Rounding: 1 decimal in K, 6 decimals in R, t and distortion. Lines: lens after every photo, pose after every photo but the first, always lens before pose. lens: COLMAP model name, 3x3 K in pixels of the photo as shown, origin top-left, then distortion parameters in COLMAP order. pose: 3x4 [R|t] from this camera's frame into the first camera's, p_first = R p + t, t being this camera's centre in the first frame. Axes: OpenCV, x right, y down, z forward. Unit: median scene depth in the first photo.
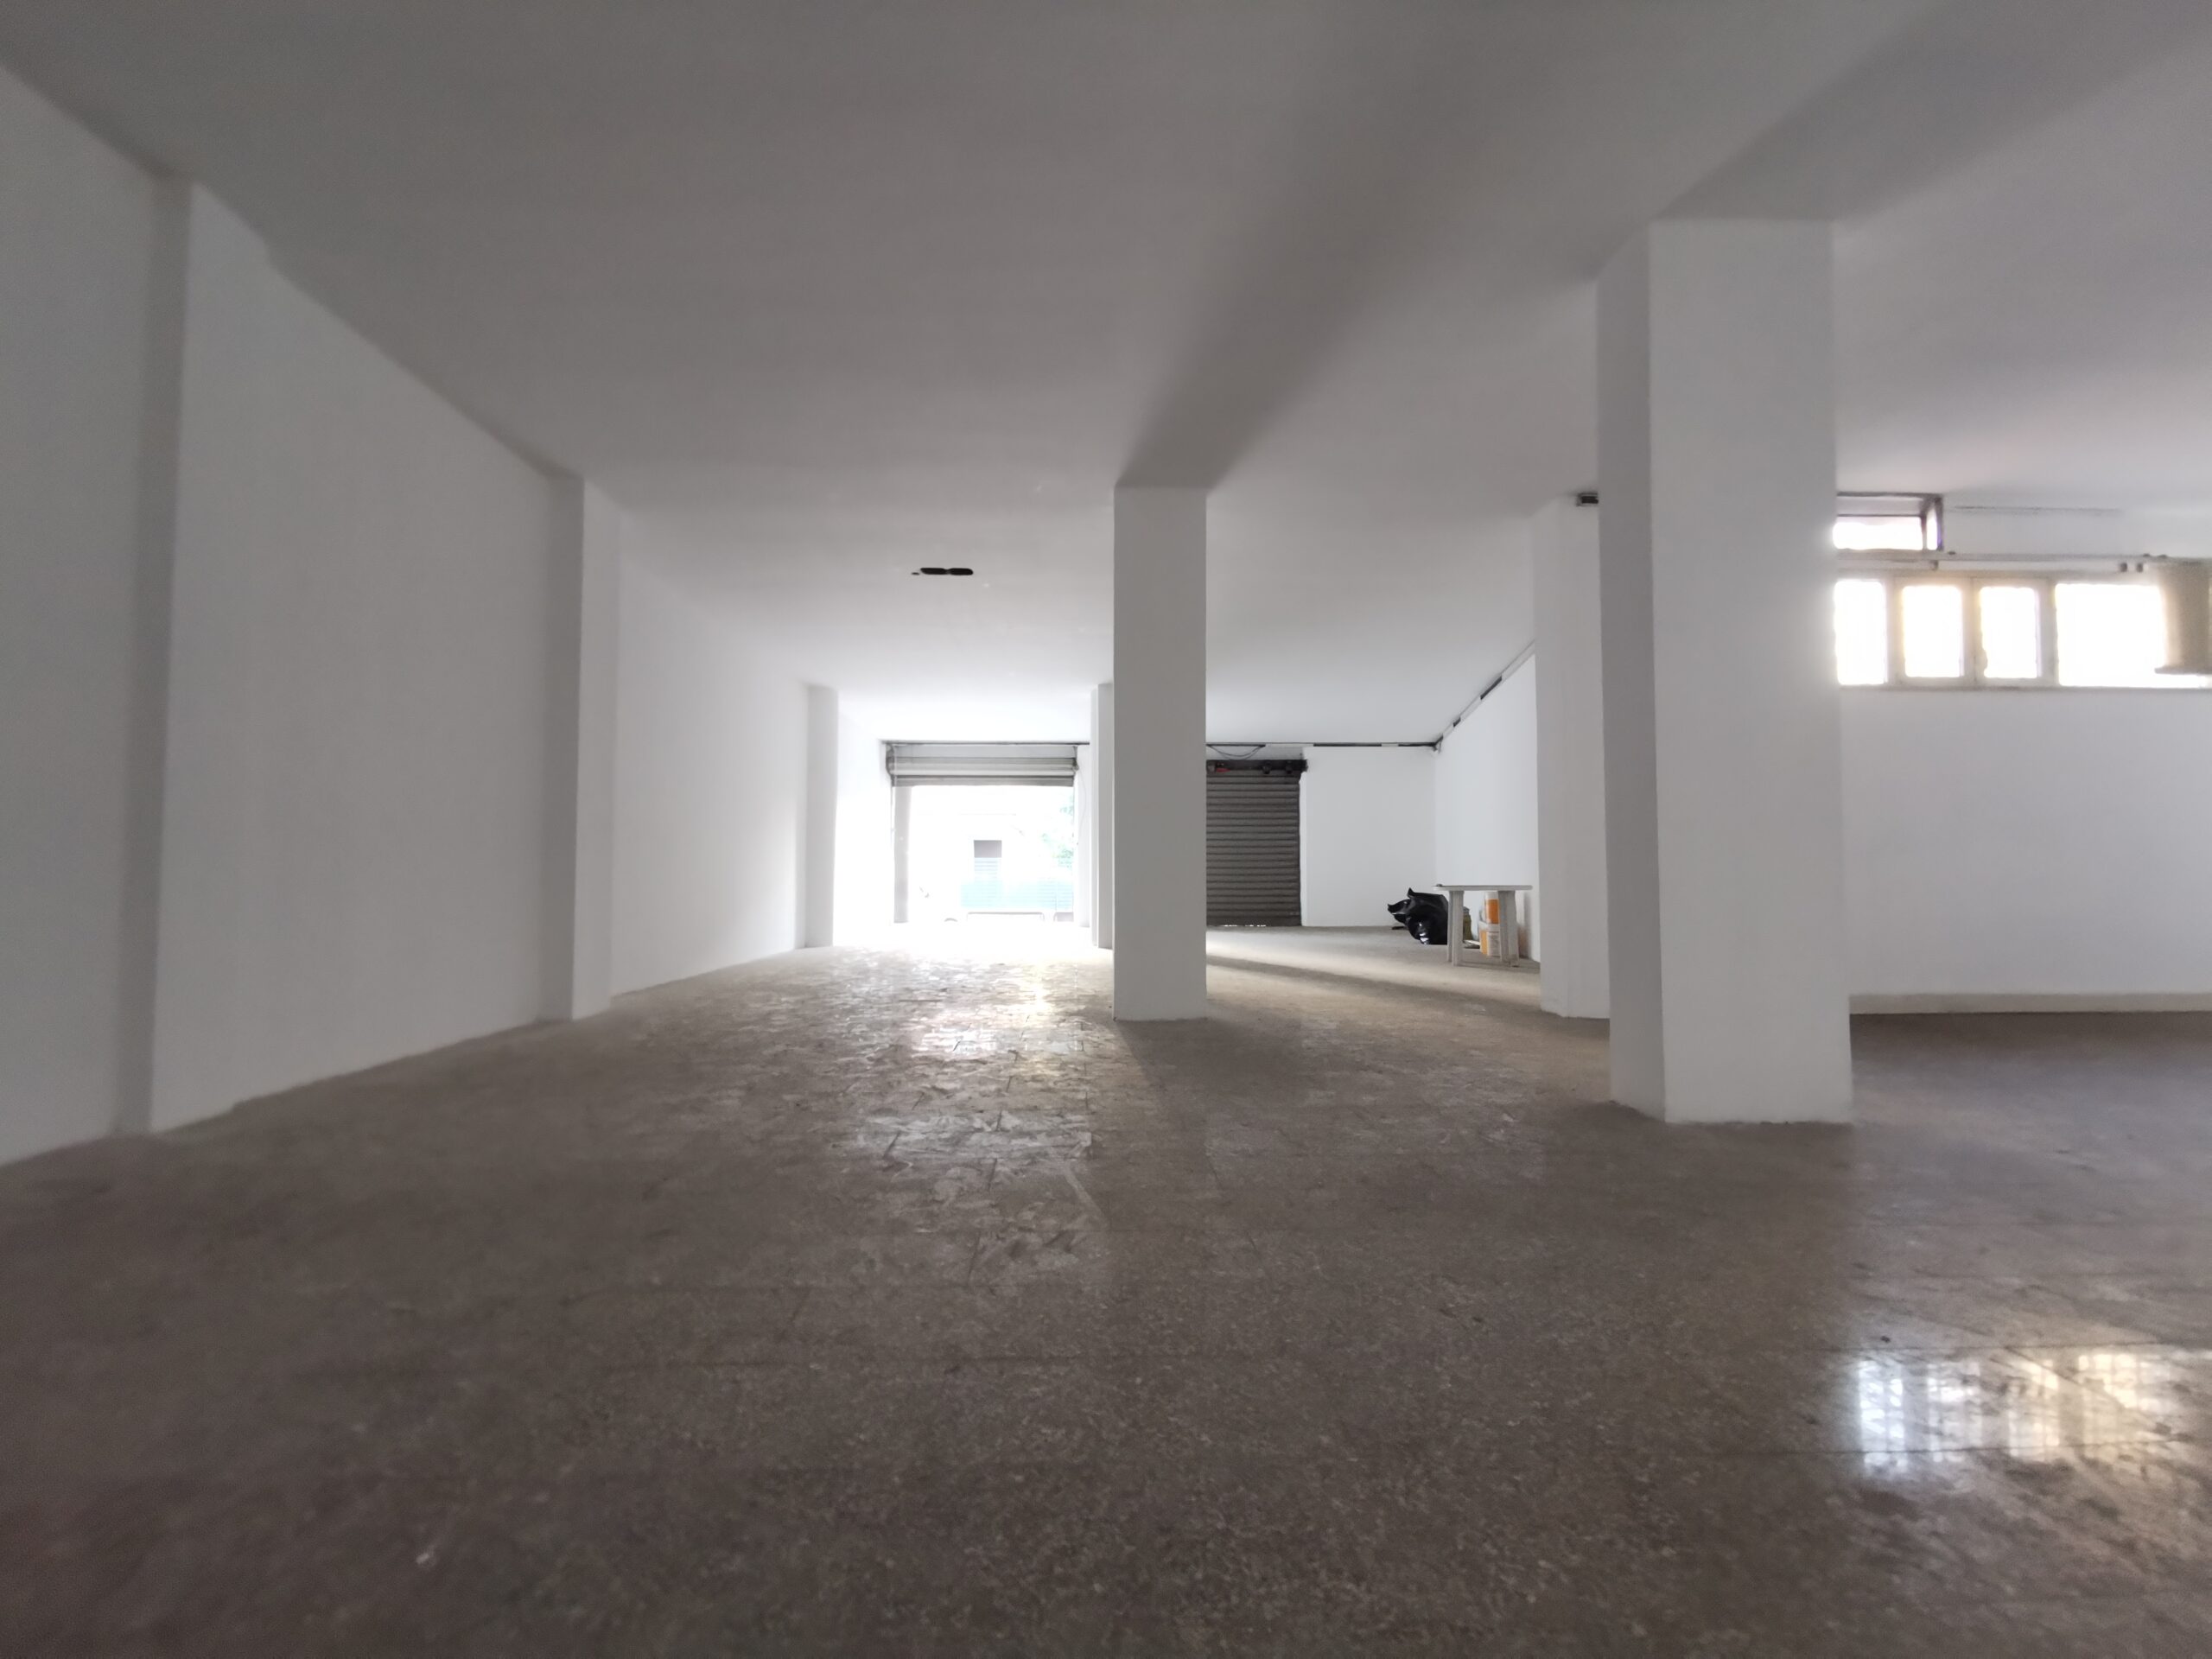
lens RADIAL K [[1014.5, 0, 1111.3], [0, 1014.5, 828.0], [0, 0, 1]] dist [0.012786, -0.001542]
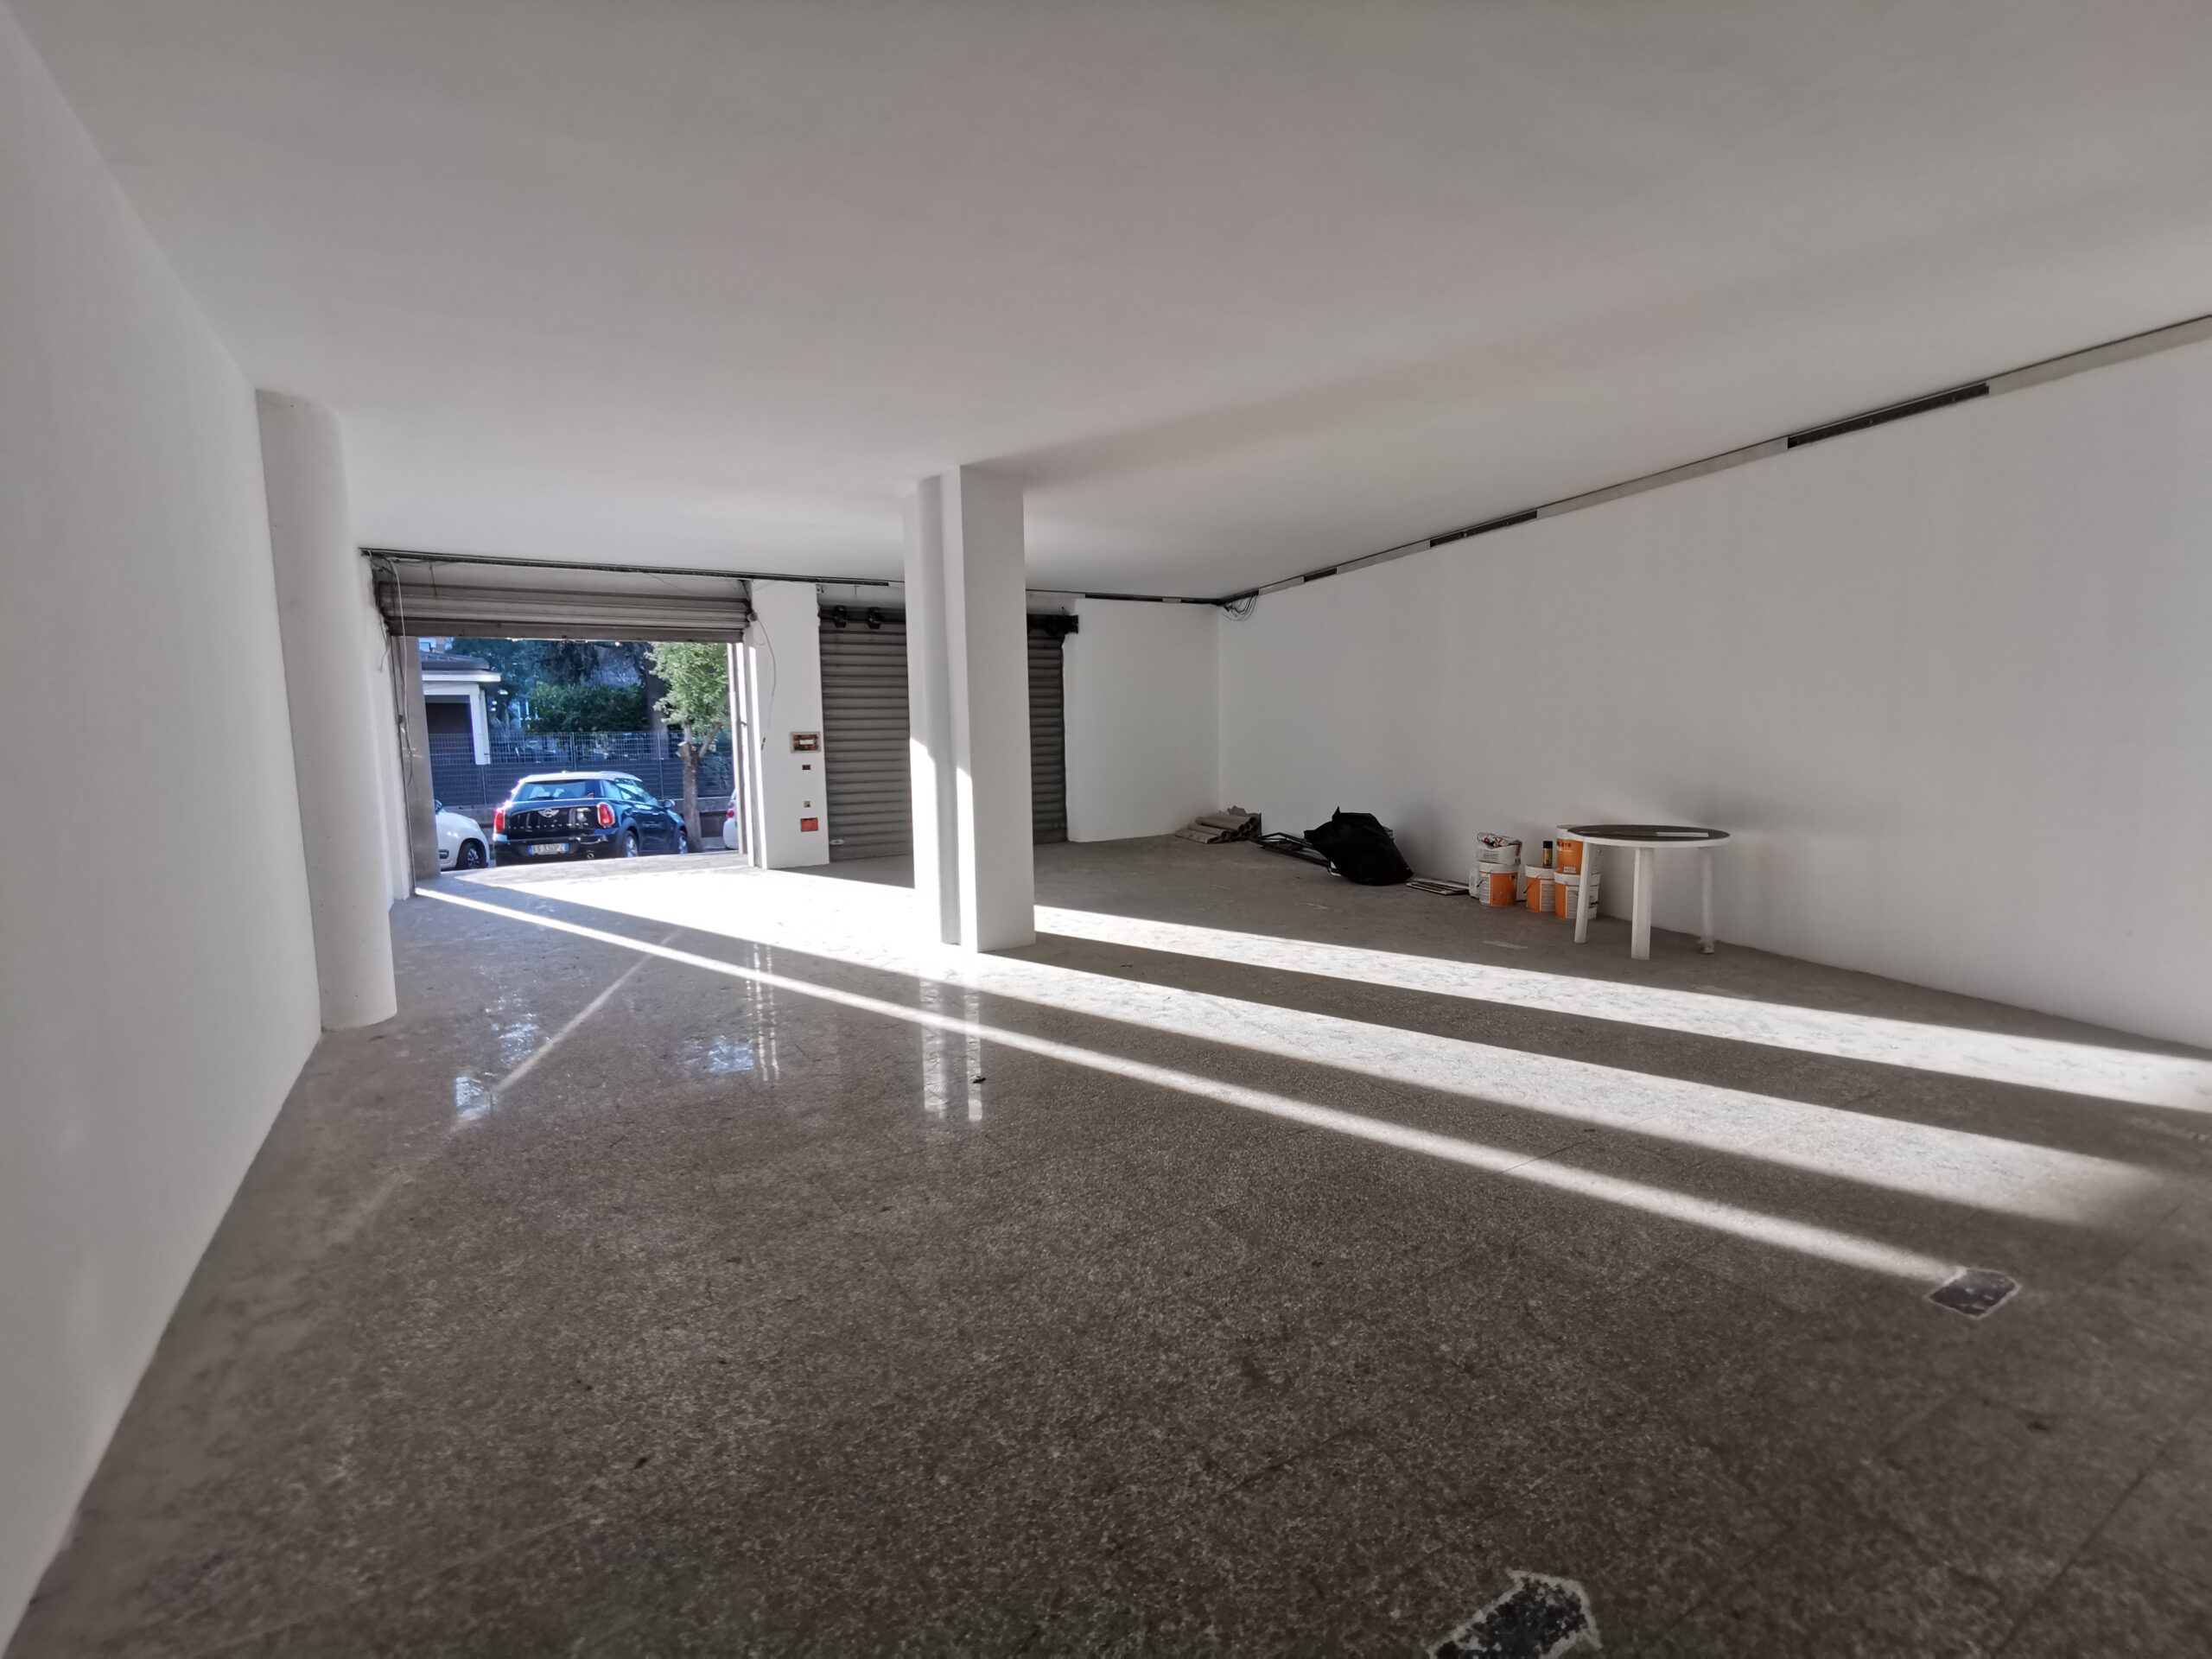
lens RADIAL K [[1014.5, 0, 1091.1], [0, 1014.5, 847.7], [0, 0, 1]] dist [0.012786, -0.001542]
pose [[0.881576, -0.072131, 0.466499, -0.385041], [-0.006049, 0.986449, 0.163957, -0.058530], [-0.472004, -0.147362, 0.869193, 0.879322]]
